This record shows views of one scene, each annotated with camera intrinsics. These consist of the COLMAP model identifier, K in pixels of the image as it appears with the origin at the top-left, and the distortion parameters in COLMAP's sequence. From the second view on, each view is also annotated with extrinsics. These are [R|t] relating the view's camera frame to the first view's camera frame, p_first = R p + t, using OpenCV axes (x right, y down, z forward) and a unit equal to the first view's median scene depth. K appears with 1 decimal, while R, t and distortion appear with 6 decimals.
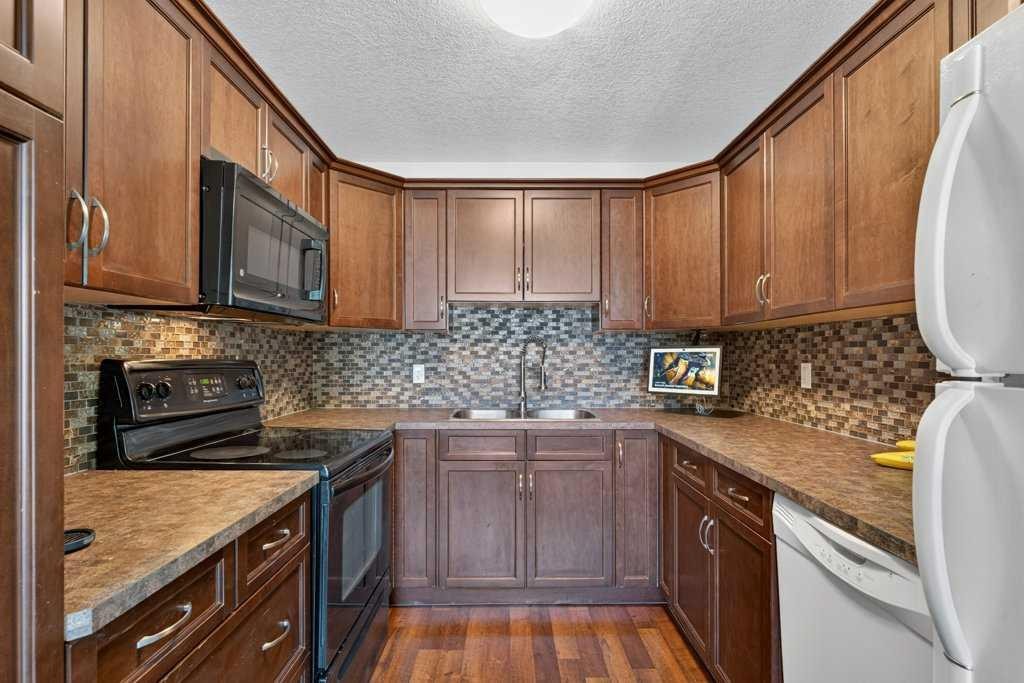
lens RADIAL K [[496.2, 0, 512.7], [0, 496.2, 356.4], [0, 0, 1]] dist [0.001023, -0.000878]
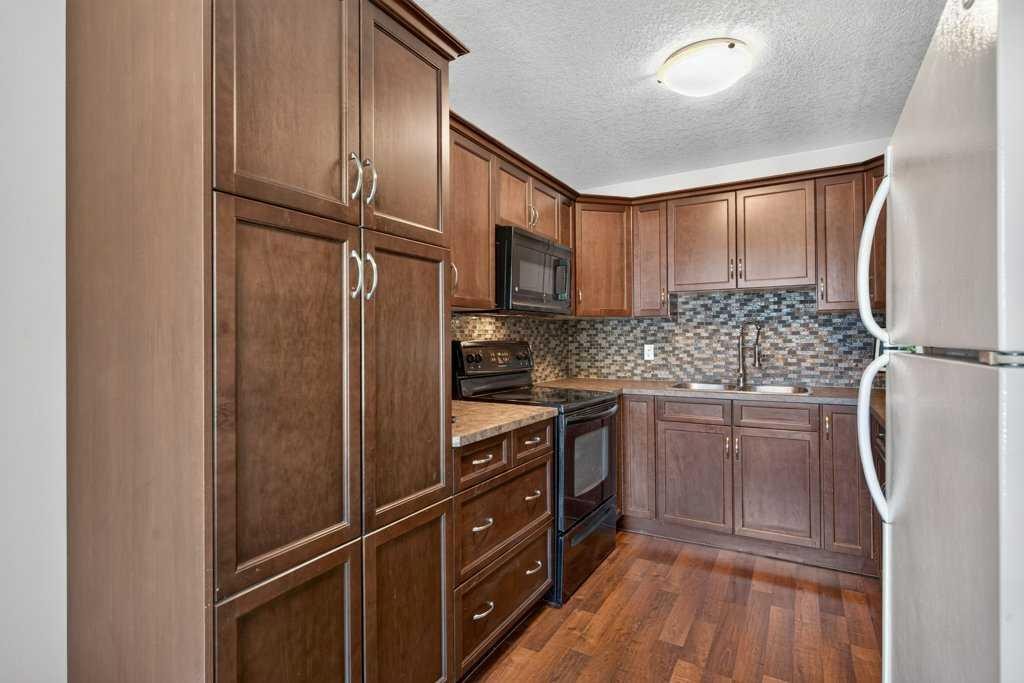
lens RADIAL K [[496.7, 0, 507.5], [0, 496.7, 337.9], [0, 0, 1]] dist [-0.000450, -0.001024]
pose [[0.855642, -0.008437, -0.517499, 0.165492], [0.007627, 0.999964, -0.003692, 0.002069], [0.517511, -0.000788, 0.855676, -0.254221]]
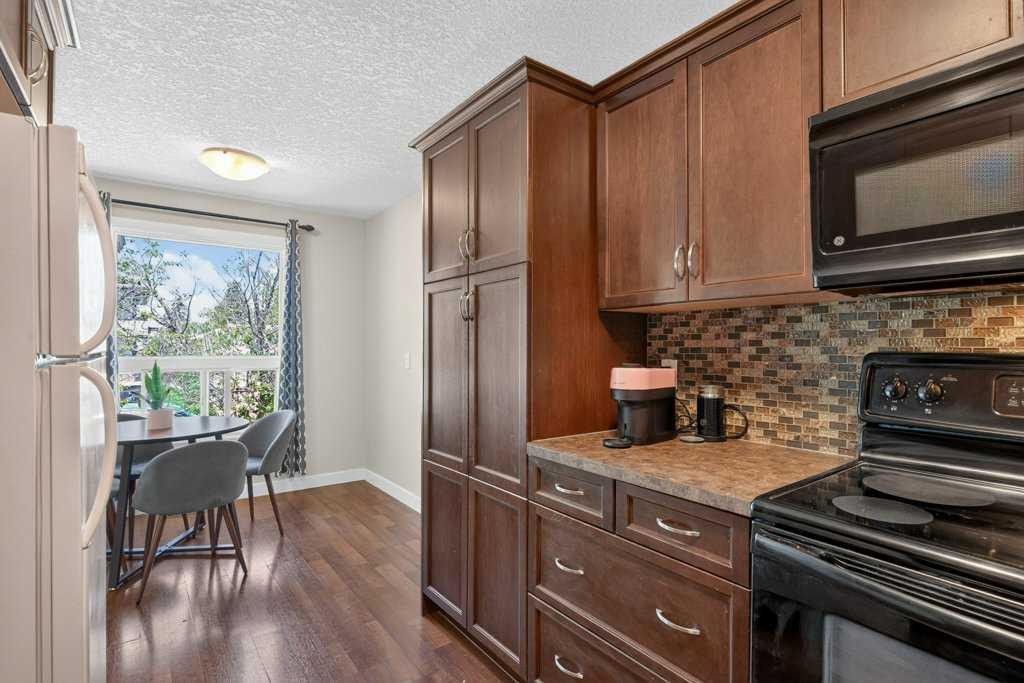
lens RADIAL K [[501.9, 0, 522.2], [0, 501.9, 350.3], [0, 0, 1]] dist [-0.001724, -0.000890]
pose [[-0.803229, -0.001655, -0.595668, 0.174878], [-0.005517, 0.999974, 0.004662, 0.001096], [0.595645, 0.007031, -0.803217, 0.736119]]
